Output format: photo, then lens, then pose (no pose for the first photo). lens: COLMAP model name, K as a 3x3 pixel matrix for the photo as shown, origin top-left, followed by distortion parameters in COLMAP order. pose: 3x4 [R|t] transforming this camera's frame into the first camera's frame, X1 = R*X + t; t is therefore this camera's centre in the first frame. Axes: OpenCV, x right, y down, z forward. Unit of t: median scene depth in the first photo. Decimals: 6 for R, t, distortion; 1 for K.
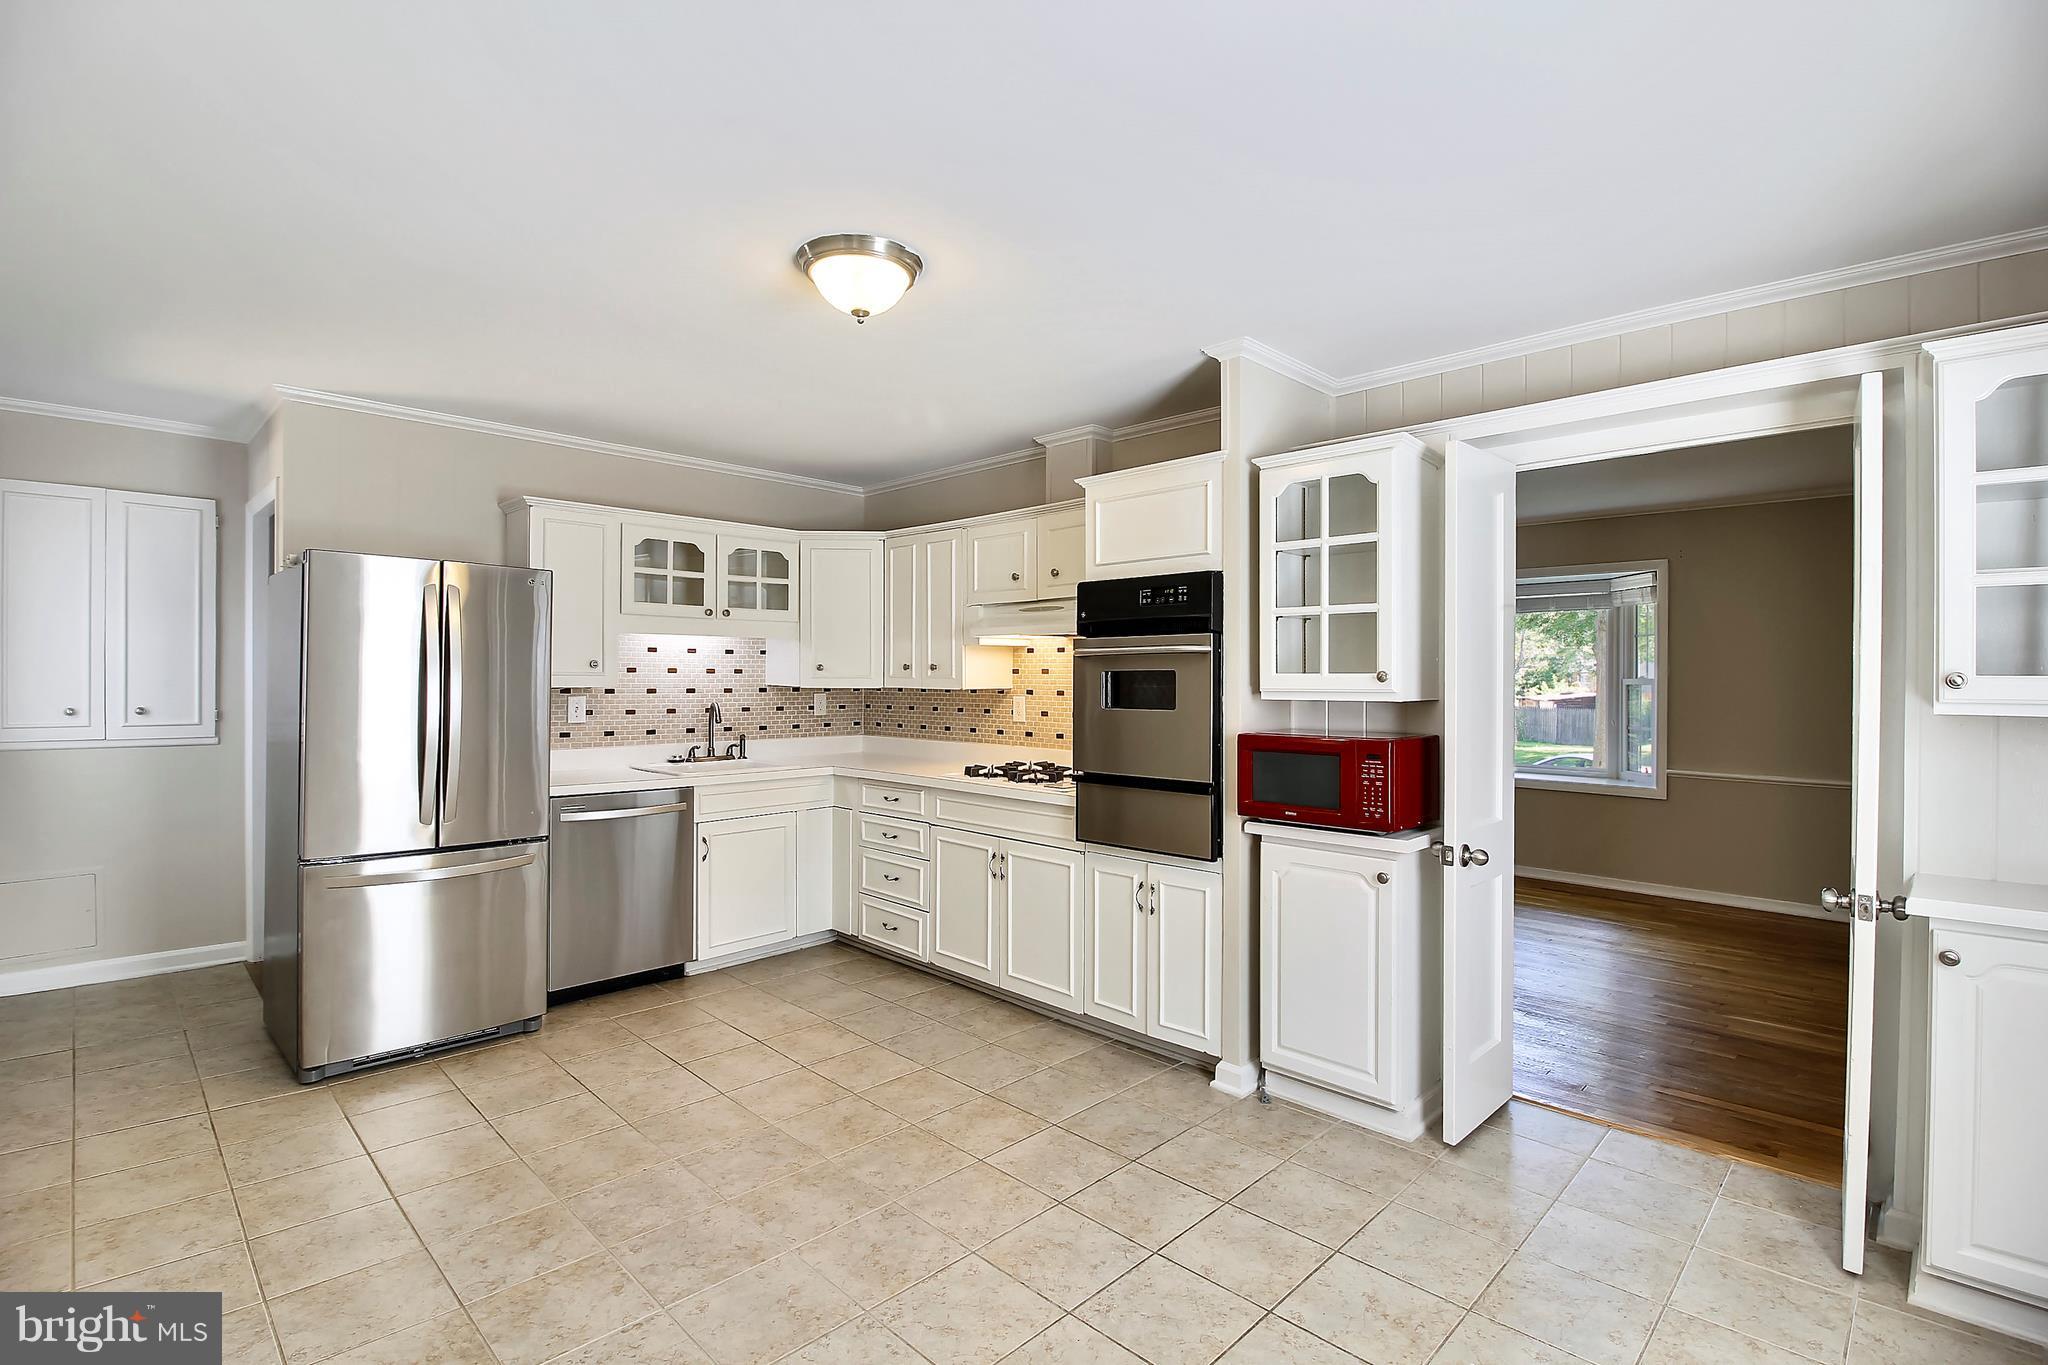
lens RADIAL K [[958.5, 0, 1024.0], [0, 958.5, 682.5], [0, 0, 1]] dist [-0.013153, -0.000175]
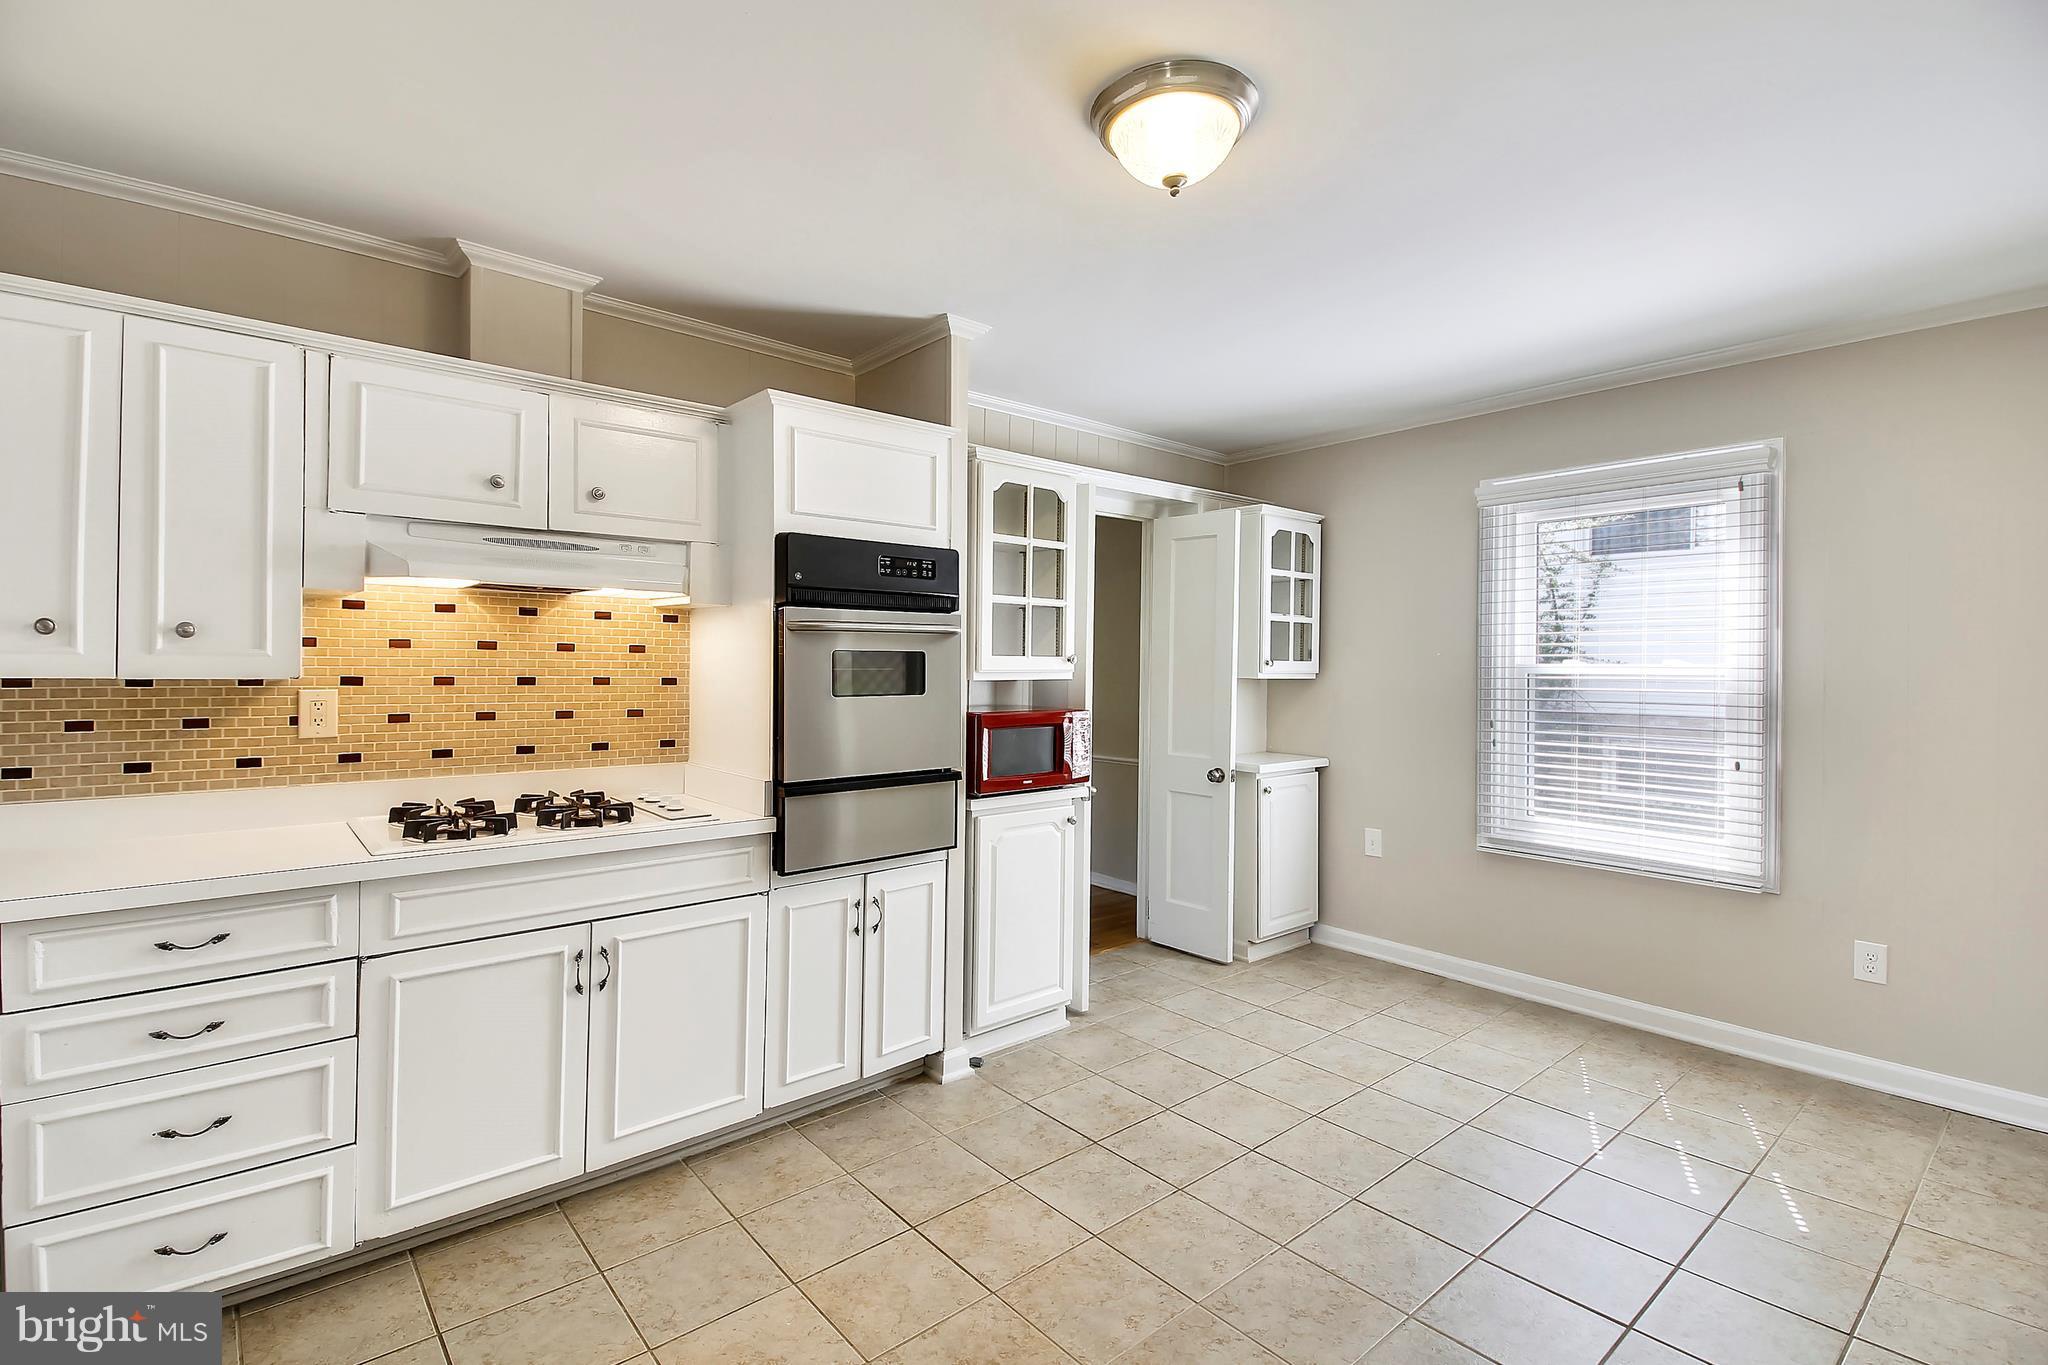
lens RADIAL K [[943.4, 0, 1027.1], [0, 943.4, 671.4], [0, 0, 1]] dist [0.078809, -0.052054]
pose [[0.072814, -0.015281, 0.997228, -0.754596], [-0.004443, 0.999868, 0.015646, -0.008334], [-0.997336, -0.005570, 0.072737, 0.850447]]
